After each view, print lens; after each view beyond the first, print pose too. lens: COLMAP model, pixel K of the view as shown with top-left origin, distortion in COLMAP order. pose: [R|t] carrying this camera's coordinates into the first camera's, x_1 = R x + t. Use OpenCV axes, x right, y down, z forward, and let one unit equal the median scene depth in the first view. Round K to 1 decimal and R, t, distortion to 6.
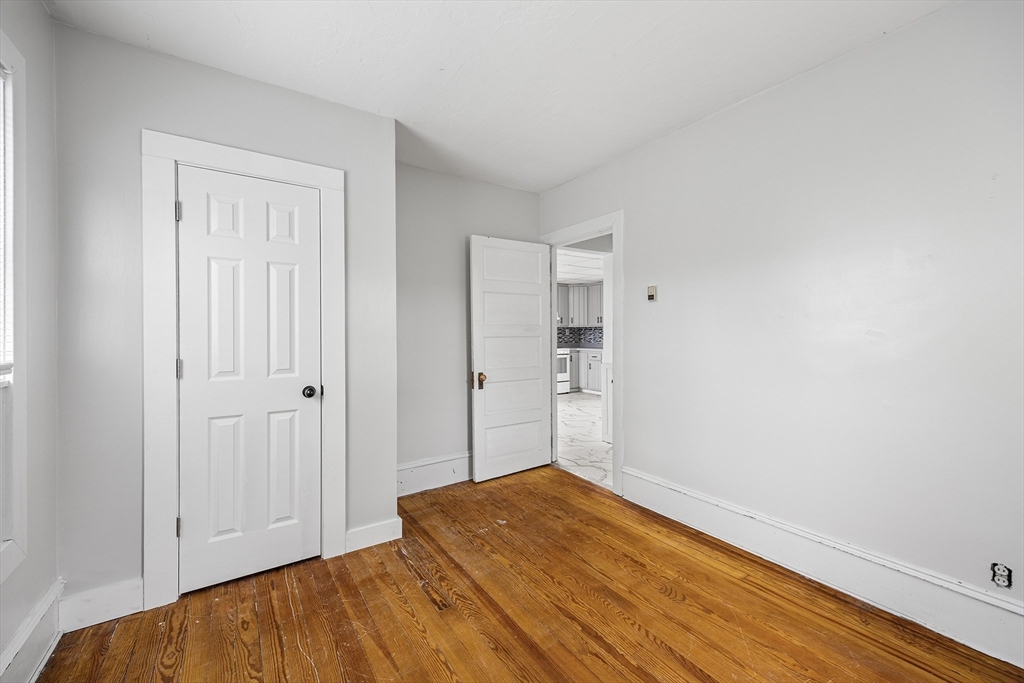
lens RADIAL K [[413.8, 0, 516.2], [0, 413.8, 338.0], [0, 0, 1]] dist [0.008215, -0.000179]
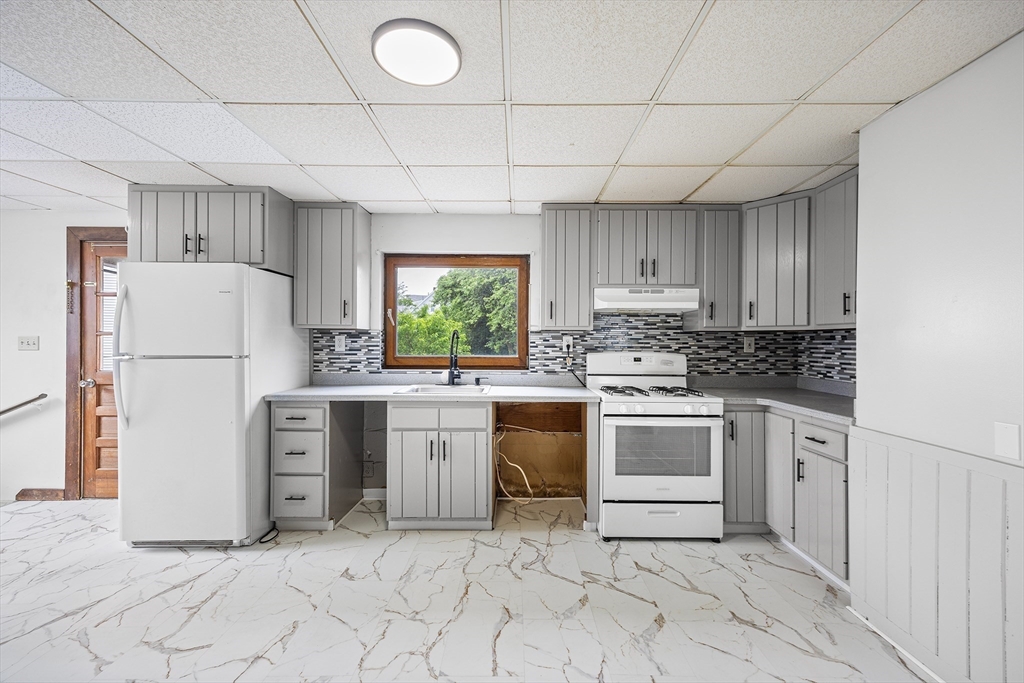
lens RADIAL K [[413.8, 0, 514.4], [0, 413.8, 341.9], [0, 0, 1]] dist [0.008215, -0.000179]
pose [[0.825491, 0.009316, -0.564338, 0.172009], [-0.013668, 0.999901, -0.003486, -0.013924], [0.564250, 0.010591, 0.825536, 0.641818]]
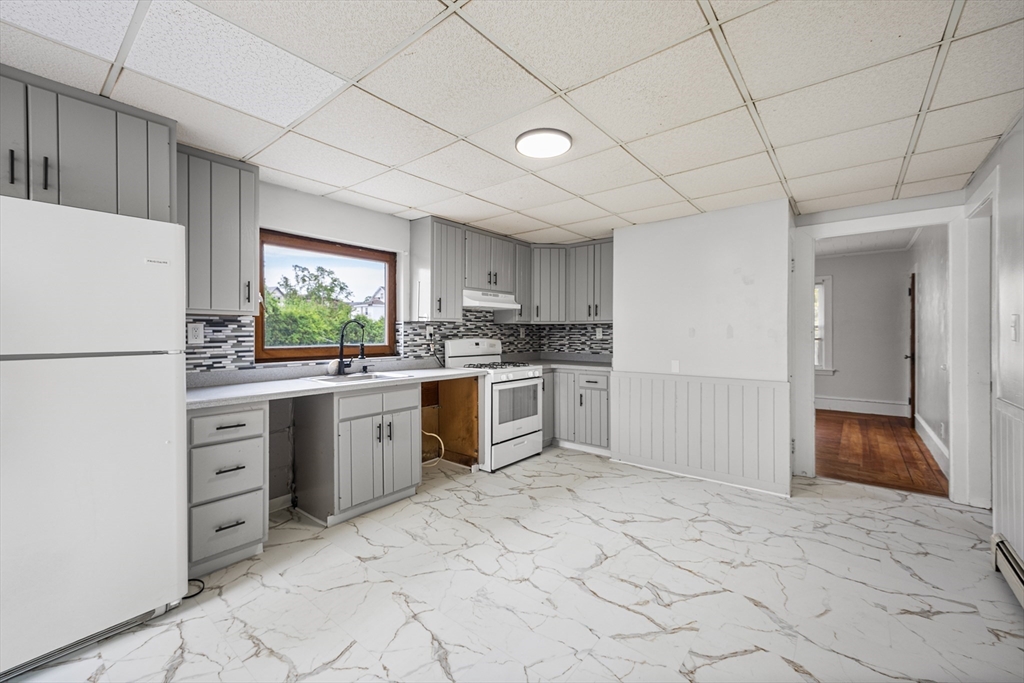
lens RADIAL K [[413.8, 0, 520.4], [0, 413.8, 334.0], [0, 0, 1]] dist [0.008215, -0.000179]
pose [[0.954753, 0.005125, 0.297356, -0.046588], [-0.003580, 0.999977, -0.005741, -0.010378], [-0.297379, 0.004417, 0.954749, 0.514934]]
